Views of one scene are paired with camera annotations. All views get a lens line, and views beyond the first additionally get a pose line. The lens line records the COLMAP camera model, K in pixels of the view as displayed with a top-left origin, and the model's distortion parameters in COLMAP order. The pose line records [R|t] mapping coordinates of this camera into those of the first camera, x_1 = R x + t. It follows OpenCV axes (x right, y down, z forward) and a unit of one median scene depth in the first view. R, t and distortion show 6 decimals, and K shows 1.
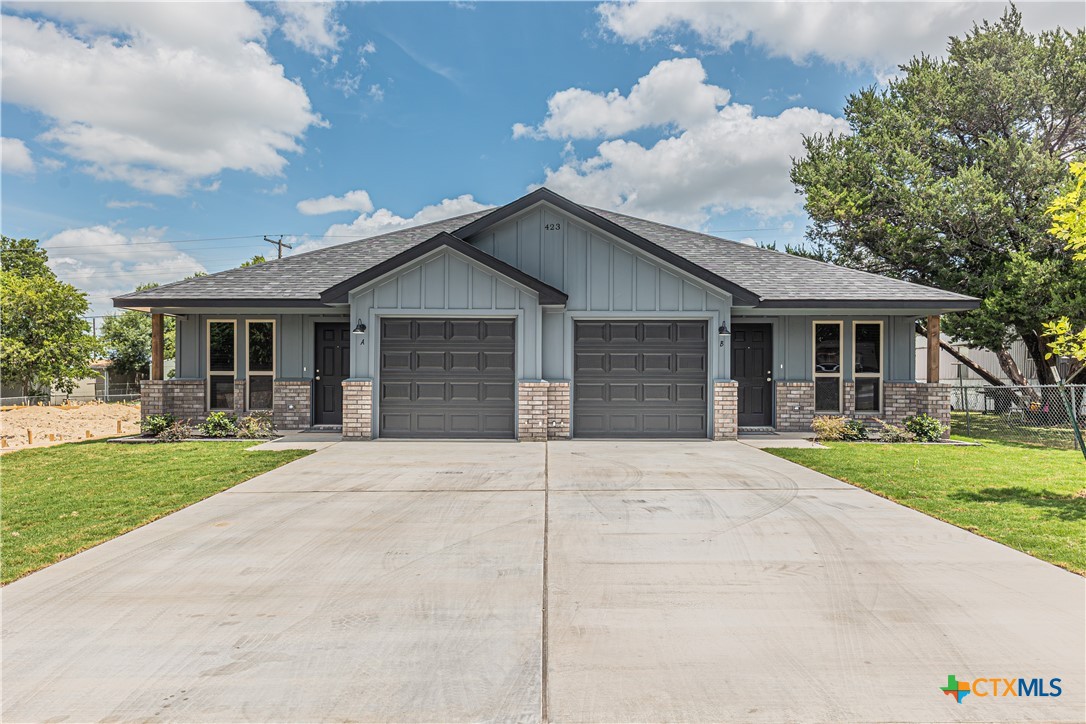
lens RADIAL K [[652.0, 0, 551.1], [0, 652.0, 371.3], [0, 0, 1]] dist [0.008078, -0.000861]
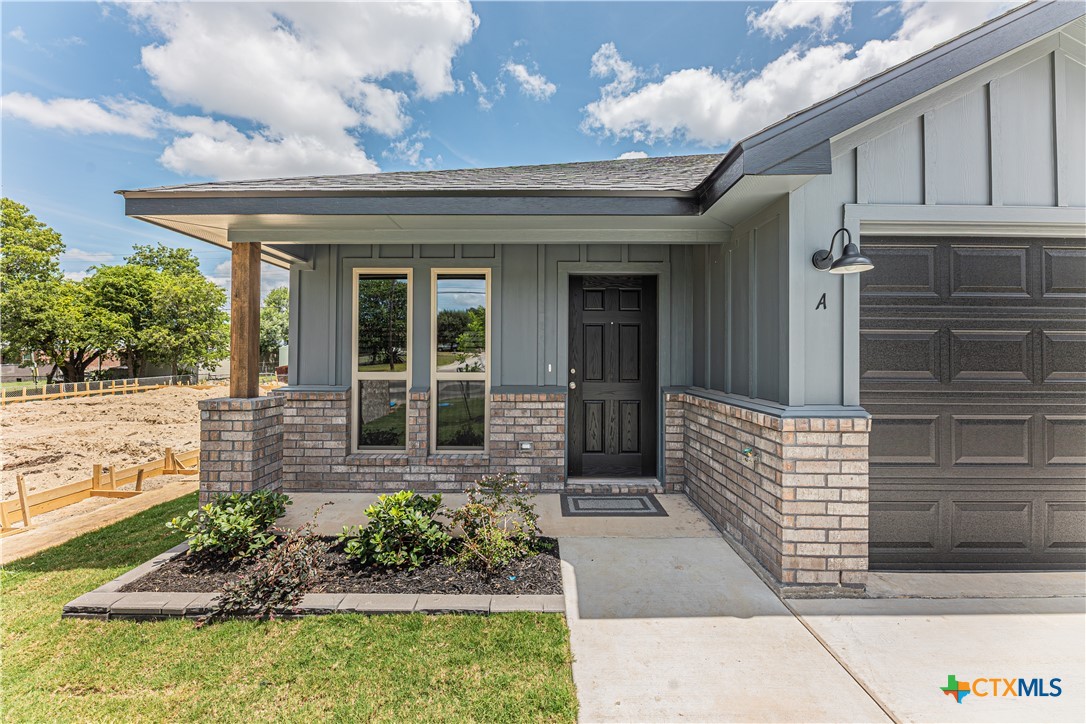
lens RADIAL K [[411.2, 0, 544.4], [0, 411.2, 340.7], [0, 0, 1]] dist [-0.006557, -0.000786]
pose [[0.999892, 0.000814, 0.014699, -0.387685], [-0.000438, 0.999673, -0.025570, -0.016131], [-0.014715, 0.025561, 0.999565, 0.690174]]
